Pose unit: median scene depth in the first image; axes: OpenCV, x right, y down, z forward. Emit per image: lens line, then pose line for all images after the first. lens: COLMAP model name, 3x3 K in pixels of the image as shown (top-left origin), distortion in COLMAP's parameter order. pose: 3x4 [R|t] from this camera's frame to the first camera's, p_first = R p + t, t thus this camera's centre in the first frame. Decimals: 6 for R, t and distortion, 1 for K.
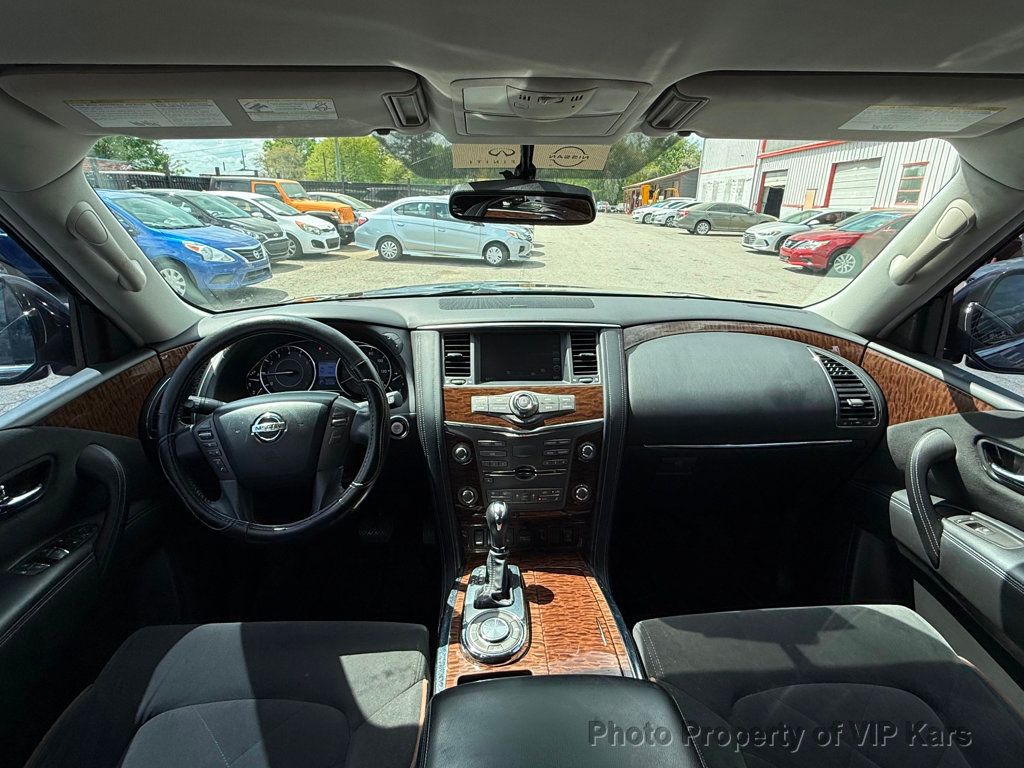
lens RADIAL K [[561.6, 0, 503.2], [0, 561.6, 388.3], [0, 0, 1]] dist [-0.004046, 0.003415]
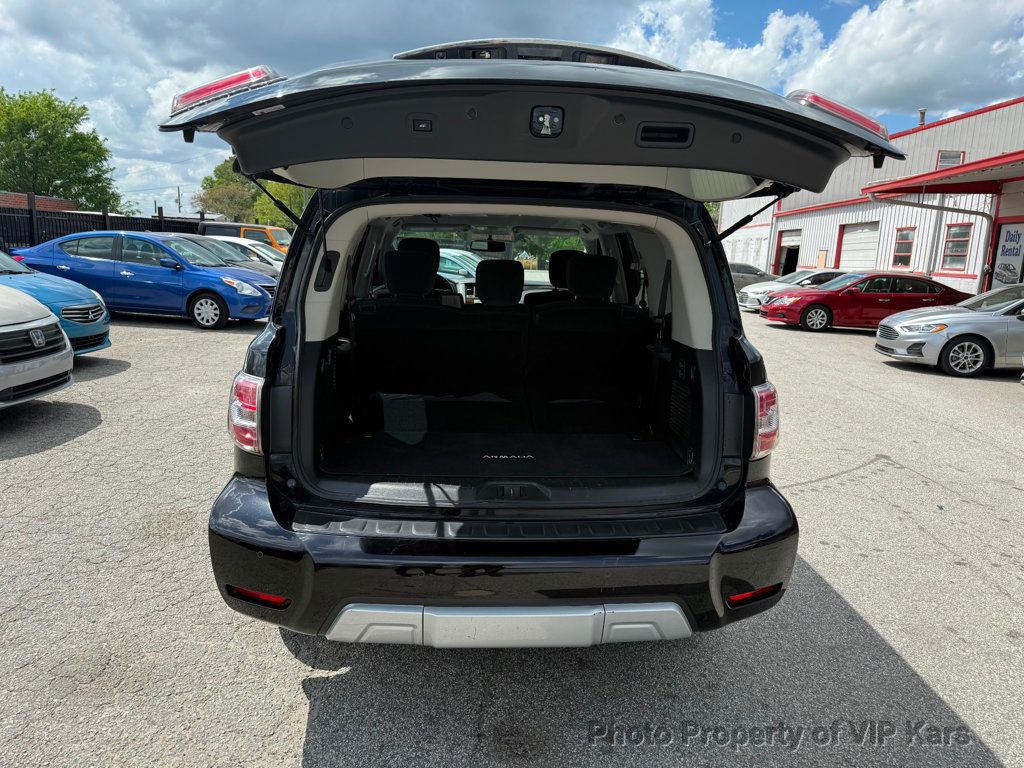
lens RADIAL K [[738.0, 0, 518.5], [0, 738.0, 381.7], [0, 0, 1]] dist [0.025409, -0.026787]
pose [[0.999218, 0.020278, 0.033946, 0.007011], [-0.014821, 0.987973, -0.153912, 0.114886], [-0.036658, 0.153288, 0.987501, -0.326841]]
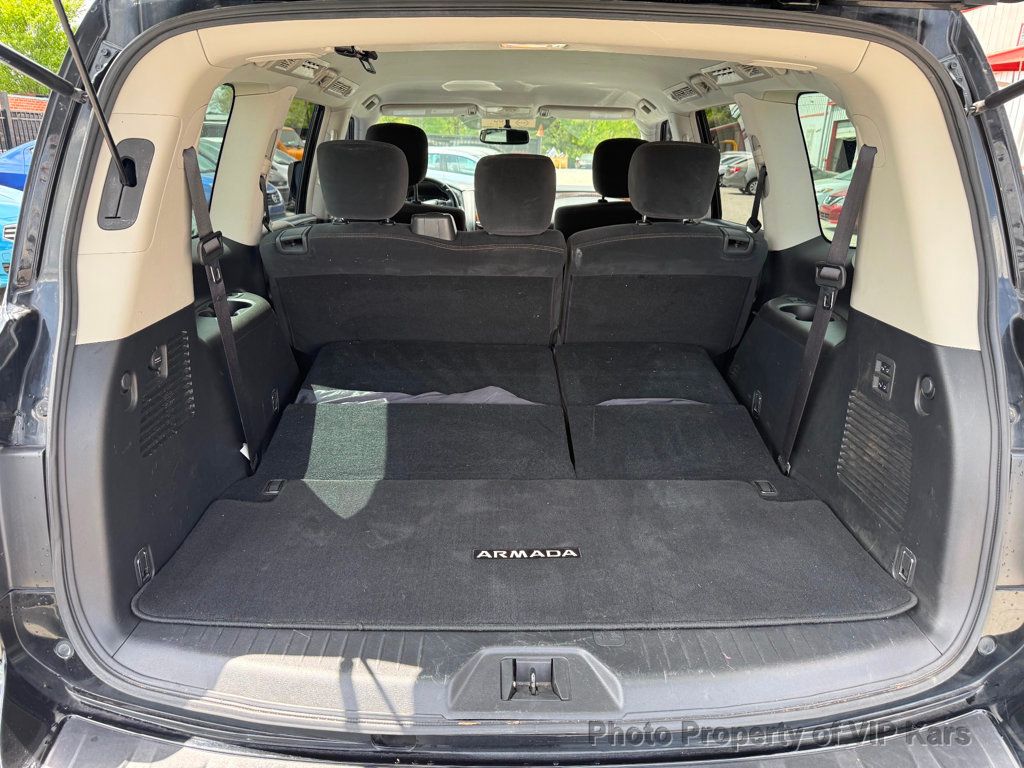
lens RADIAL K [[738.0, 0, 515.6], [0, 738.0, 385.1], [0, 0, 1]] dist [0.025409, -0.026787]
pose [[0.999892, 0.012025, -0.008462, 0.010355], [-0.012203, 0.999697, -0.021361, 0.082901], [0.008203, 0.021462, 0.999736, -0.226306]]
